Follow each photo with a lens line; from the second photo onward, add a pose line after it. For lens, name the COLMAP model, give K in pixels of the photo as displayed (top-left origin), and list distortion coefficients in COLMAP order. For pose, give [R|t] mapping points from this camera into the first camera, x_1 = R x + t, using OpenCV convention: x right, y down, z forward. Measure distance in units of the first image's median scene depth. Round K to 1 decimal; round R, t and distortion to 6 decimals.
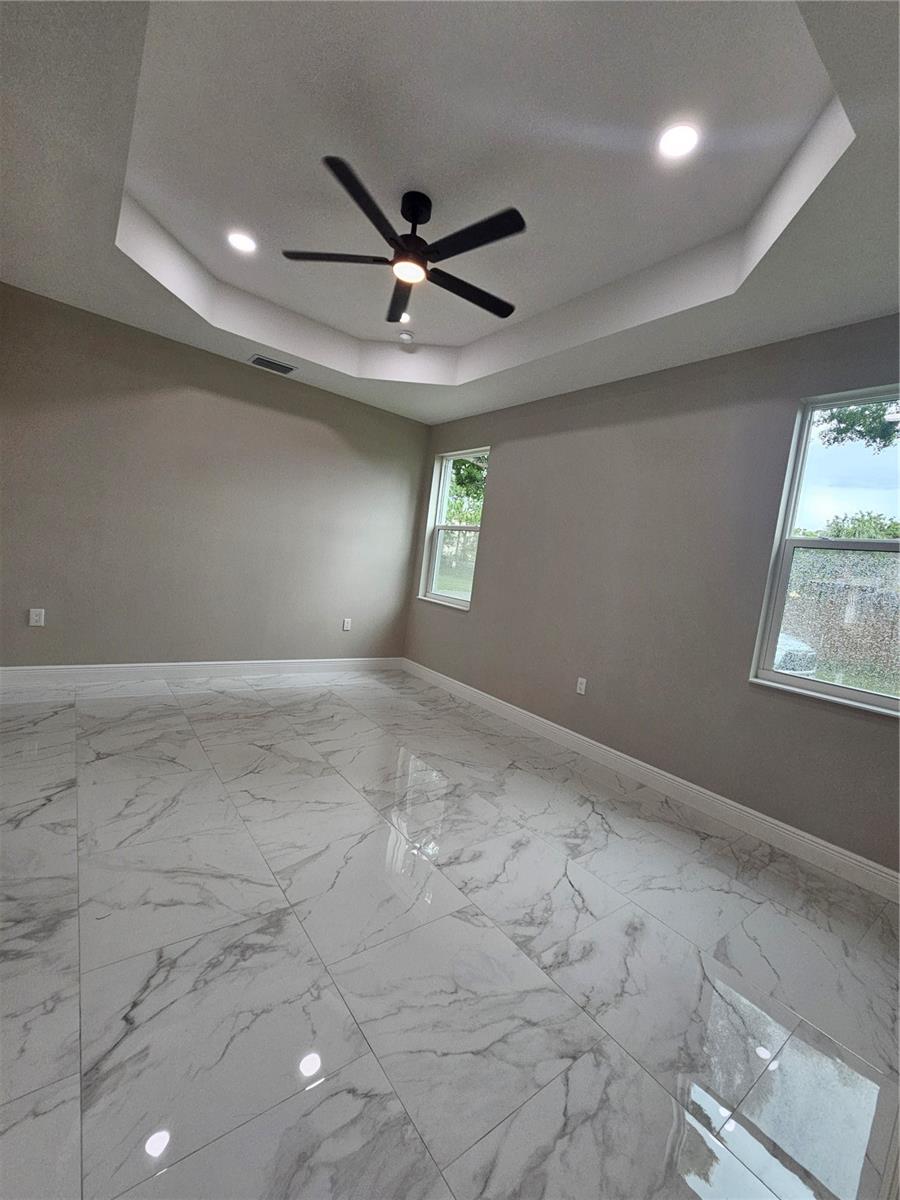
lens RADIAL K [[492.0, 0, 447.4], [0, 492.0, 599.0], [0, 0, 1]] dist [-0.004061, 0.001577]
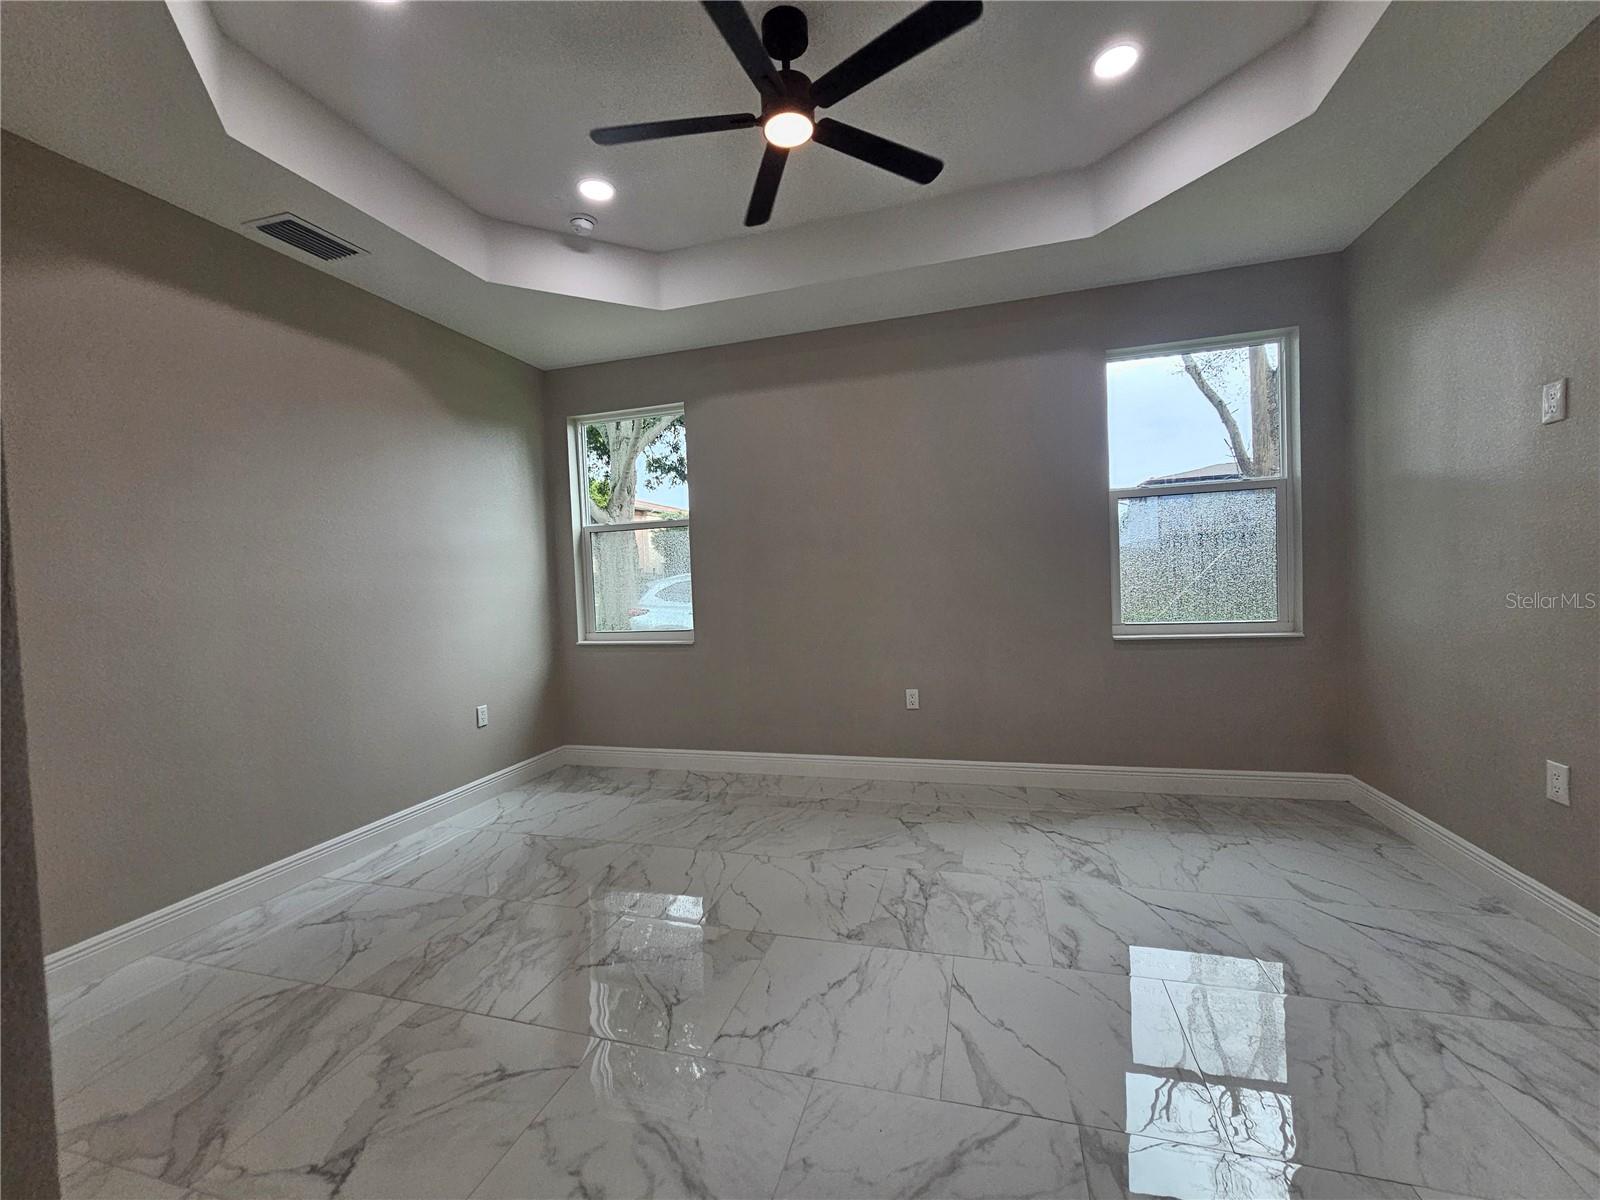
lens RADIAL K [[656.0, 0, 798.9], [0, 656.0, 595.7], [0, 0, 1]] dist [-0.004061, 0.001577]
pose [[0.794230, -0.174209, 0.582108, -0.433515], [0.187382, 0.981549, 0.038086, -0.058389], [-0.578002, 0.078827, 0.812219, 0.215508]]
